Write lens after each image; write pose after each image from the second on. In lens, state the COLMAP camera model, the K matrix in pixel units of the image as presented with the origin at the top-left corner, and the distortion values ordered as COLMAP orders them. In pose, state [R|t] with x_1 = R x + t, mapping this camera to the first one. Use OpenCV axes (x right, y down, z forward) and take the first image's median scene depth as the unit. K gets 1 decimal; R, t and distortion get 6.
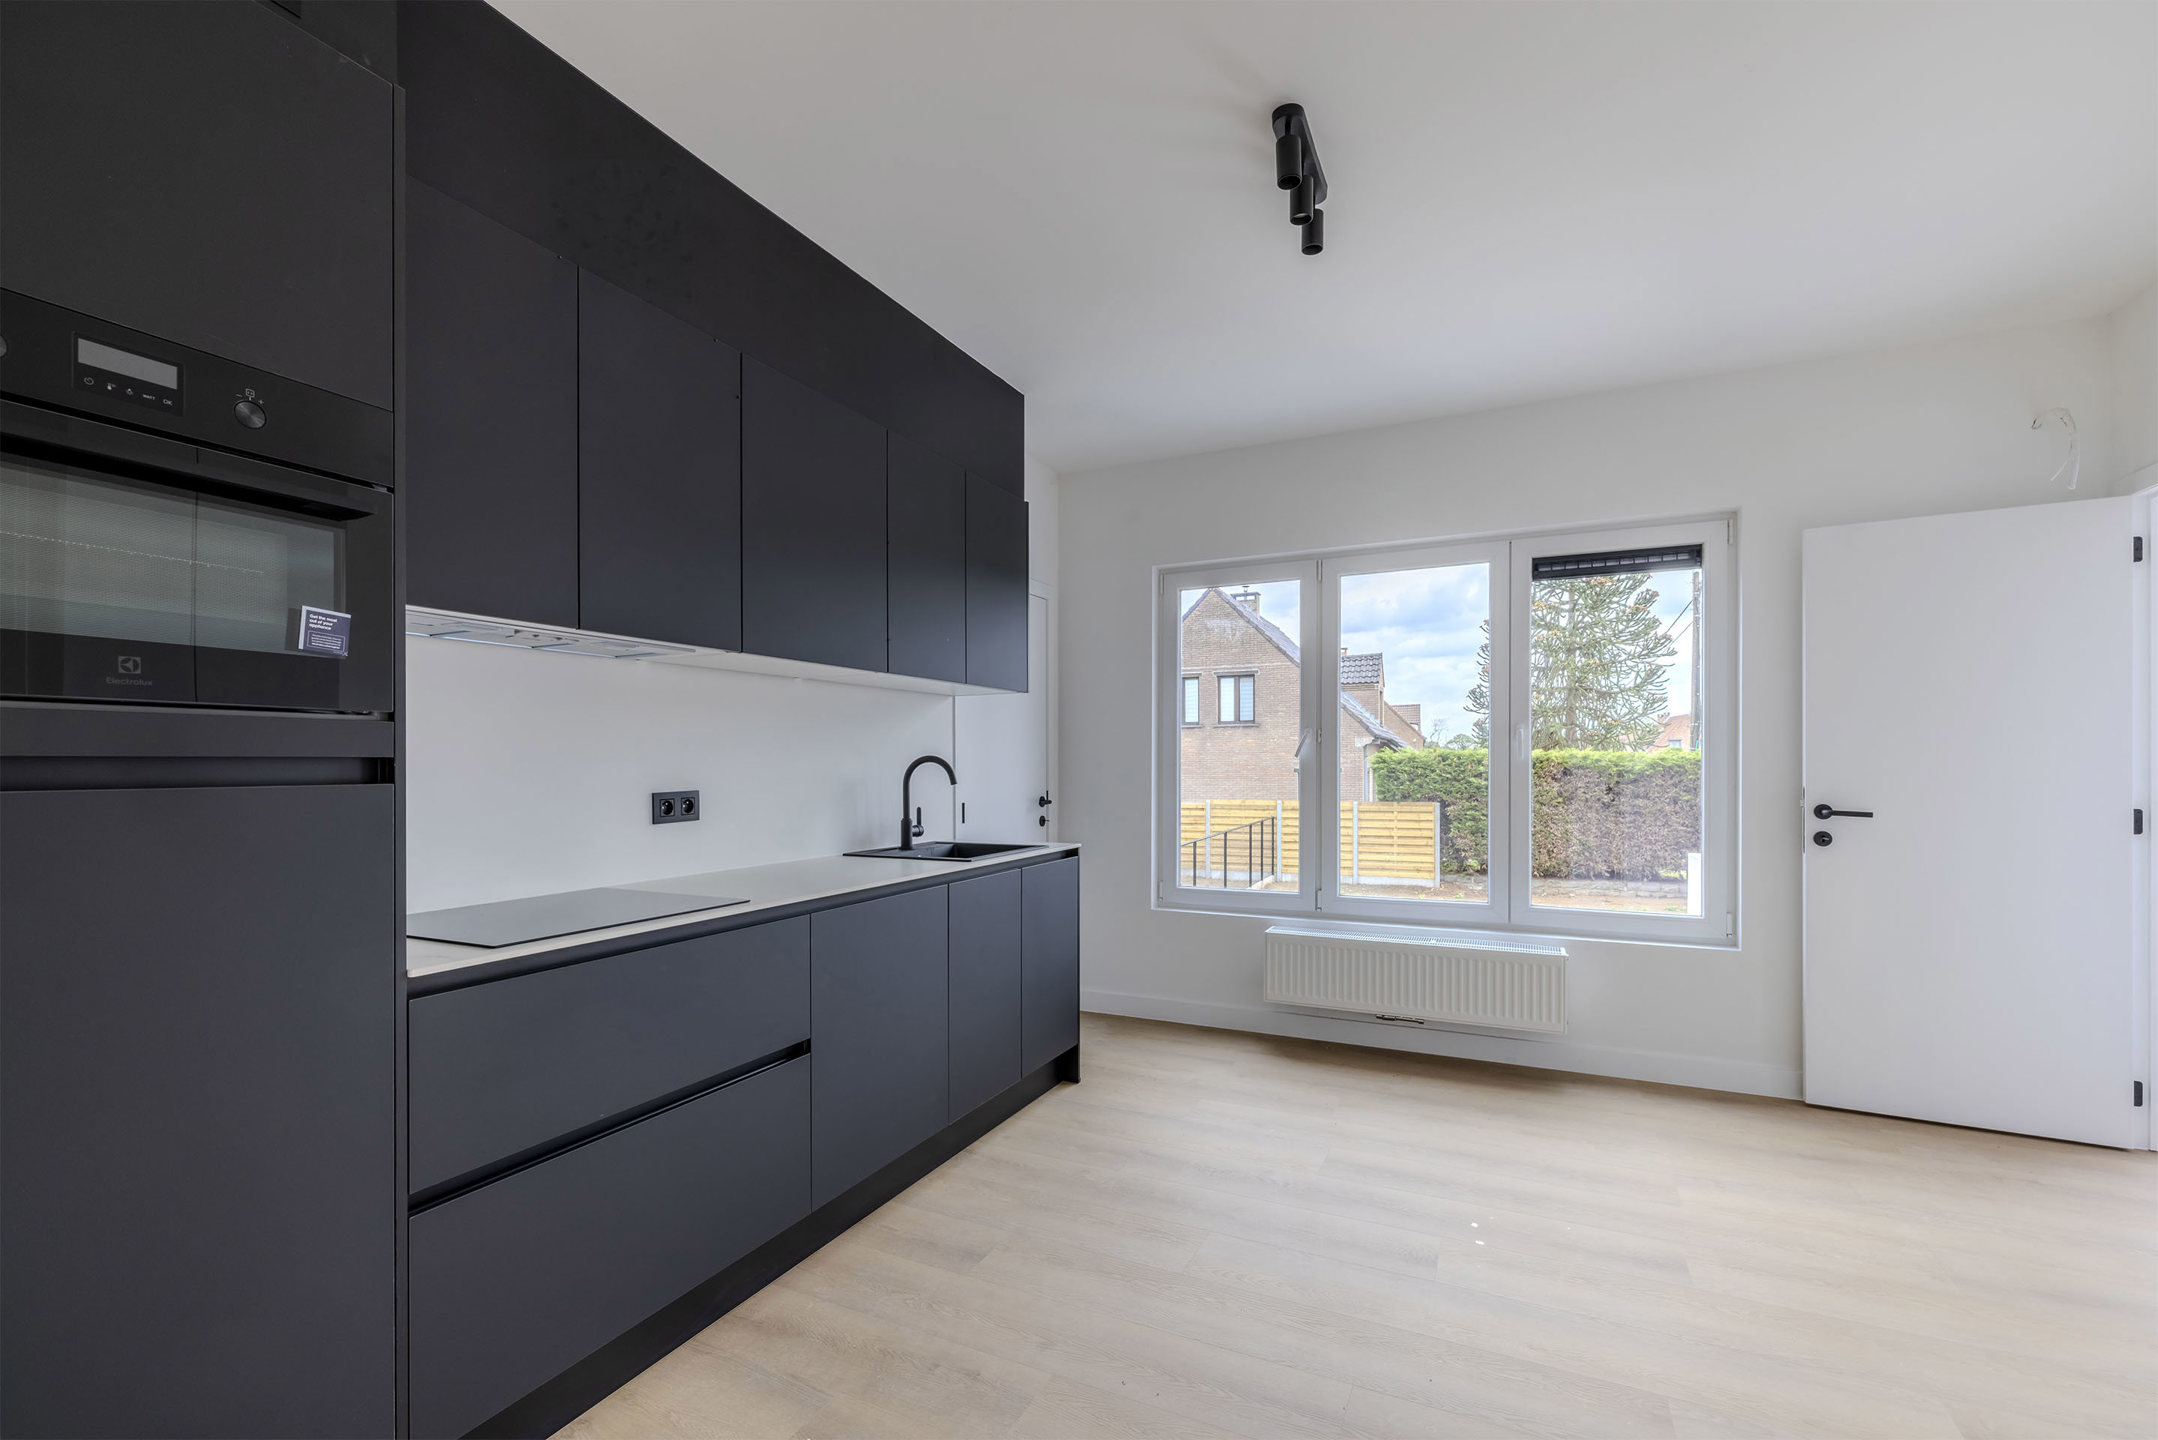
lens RADIAL K [[920.7, 0, 1089.0], [0, 920.7, 765.2], [0, 0, 1]] dist [-0.000225, -0.000101]
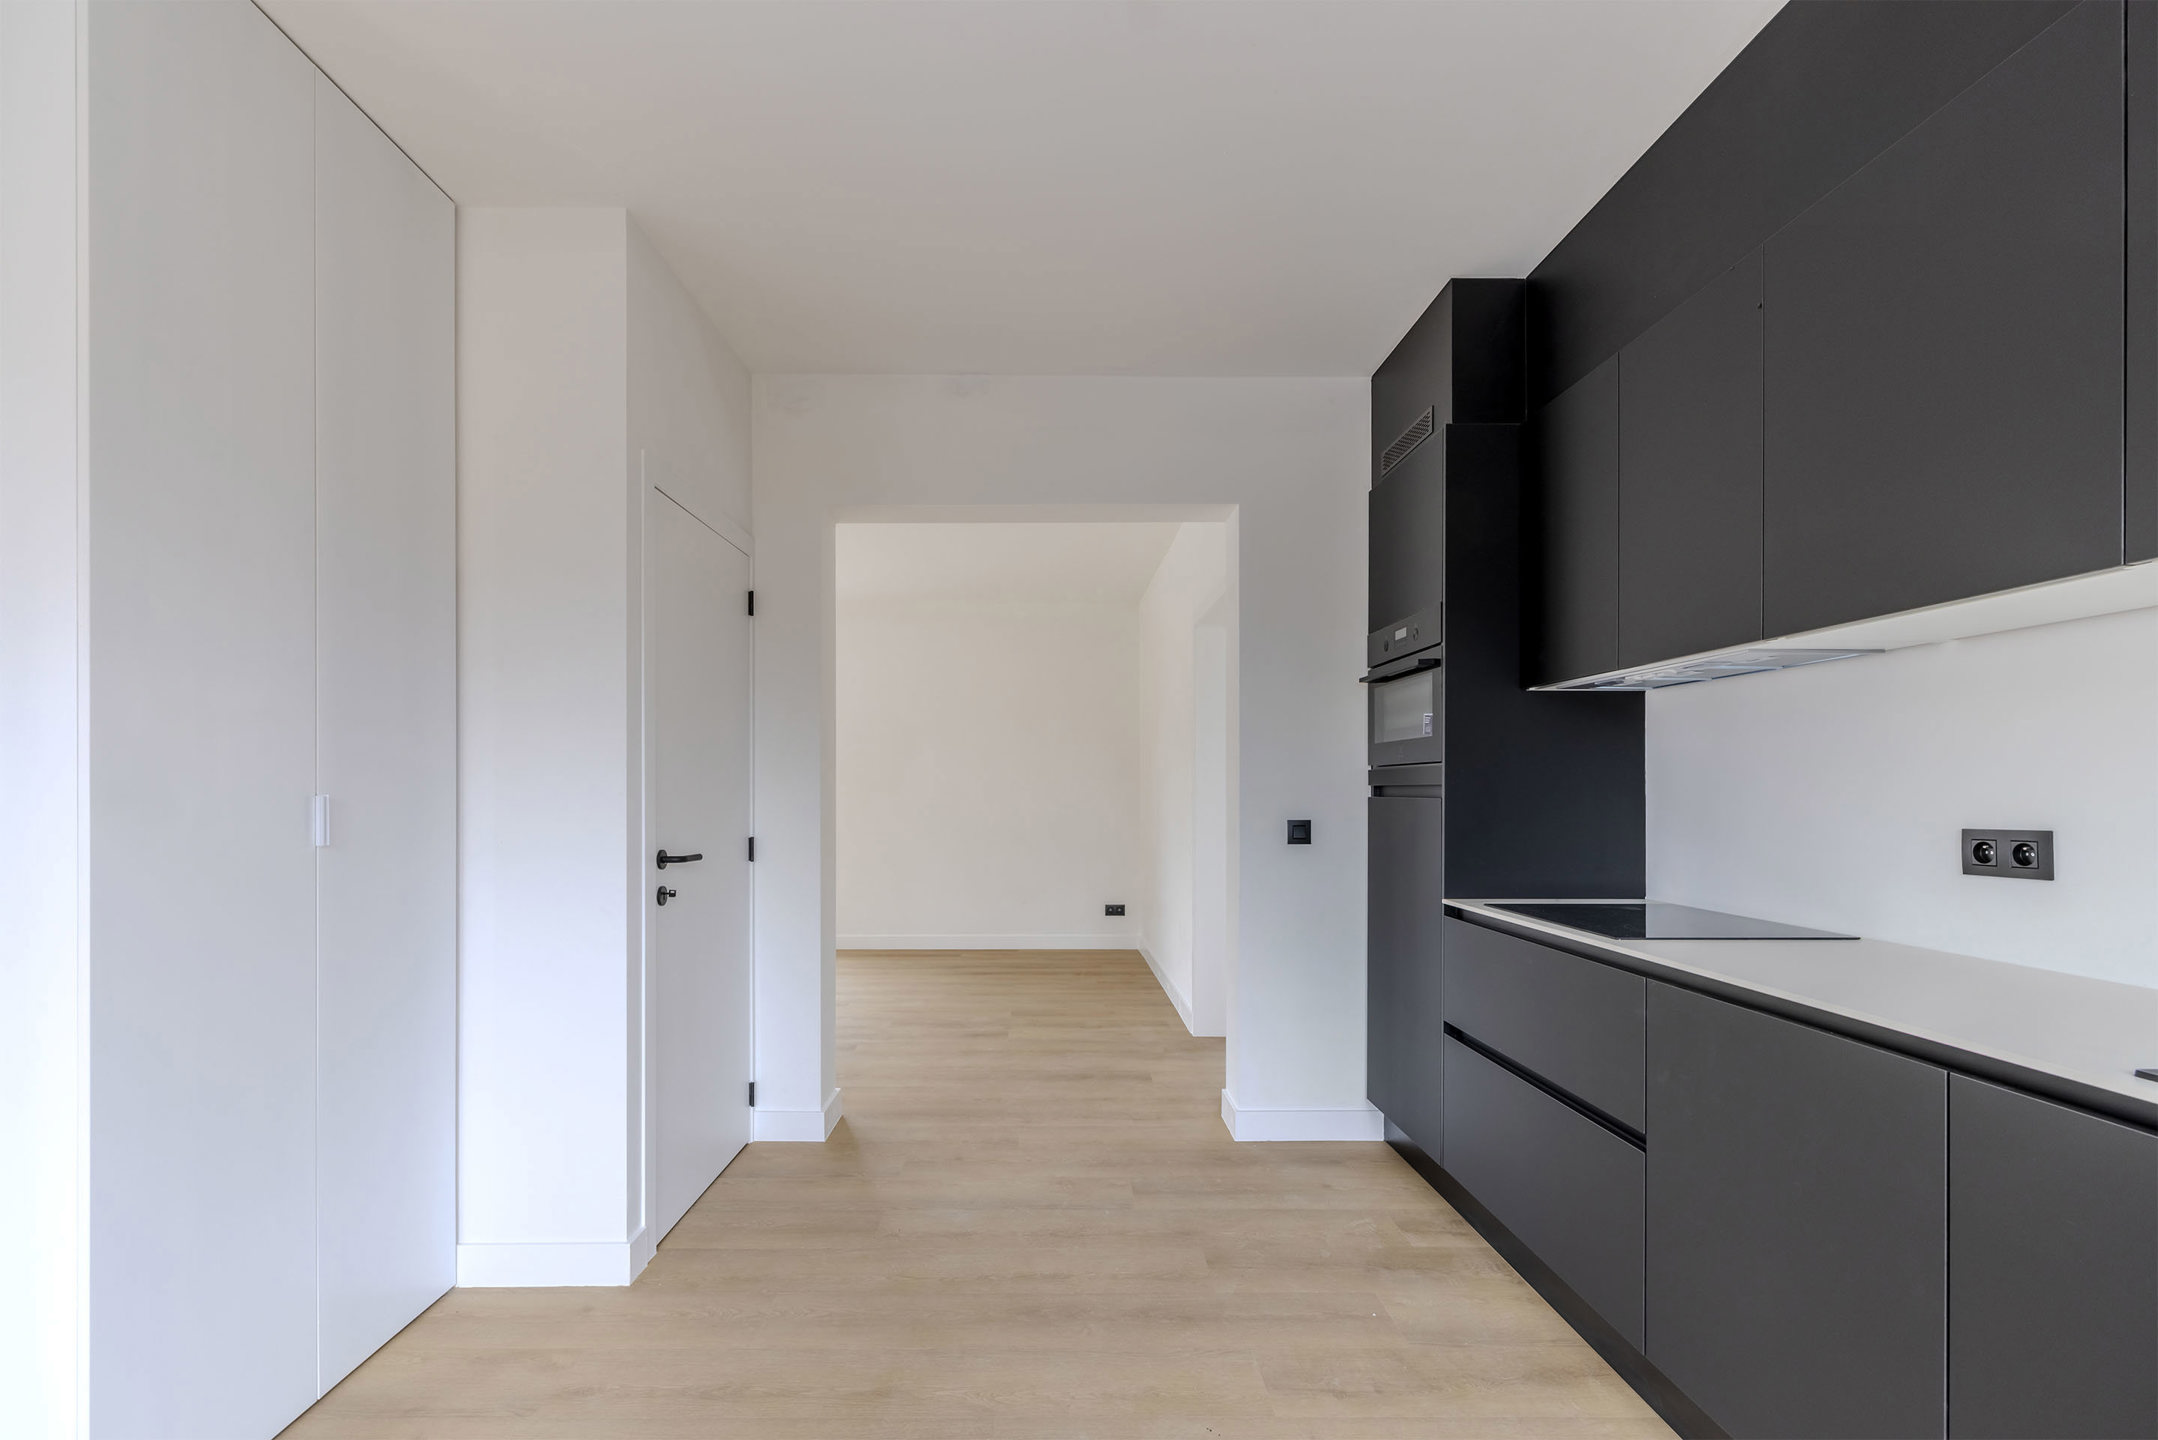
lens RADIAL K [[920.7, 0, 1042.9], [0, 920.7, 790.8], [0, 0, 1]] dist [-0.000225, -0.000101]
pose [[-0.904106, 0.005815, -0.427269, 0.167763], [0.003256, 0.999972, 0.006720, -0.002109], [0.427296, 0.004684, -0.904100, 0.499270]]
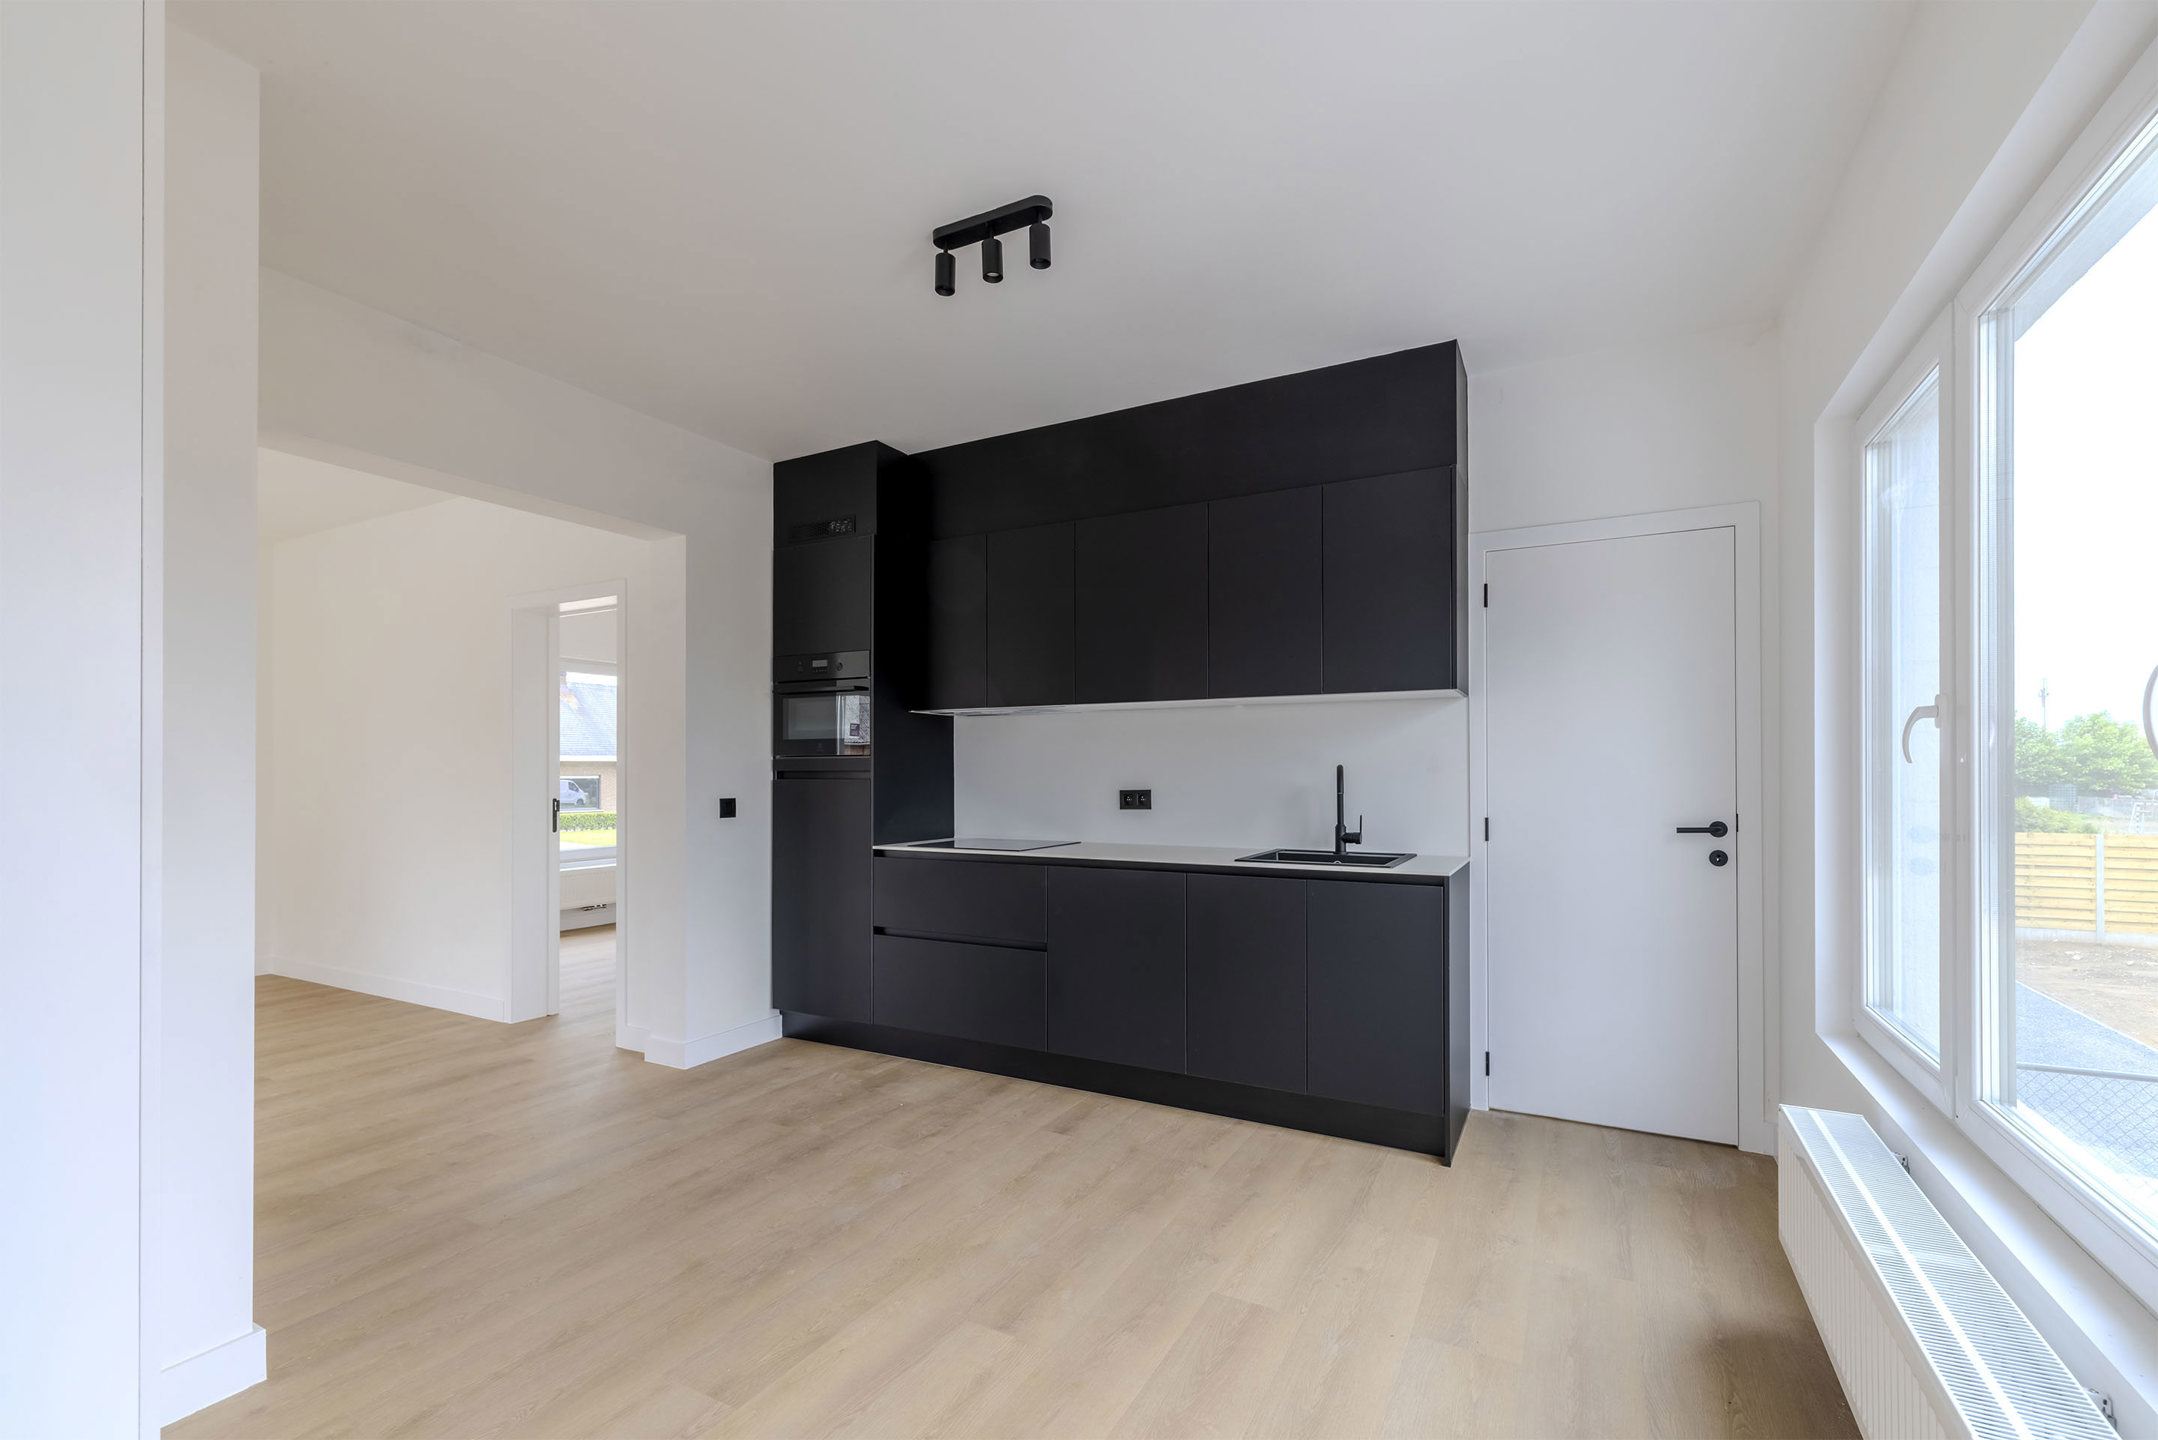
lens RADIAL K [[920.7, 0, 1093.1], [0, 920.7, 757.9], [0, 0, 1]] dist [-0.000225, -0.000101]
pose [[-0.051353, -0.010732, -0.998623, 0.438441], [-0.001296, 0.999942, -0.010679, -0.003759], [0.998680, 0.000746, -0.051364, 0.389308]]
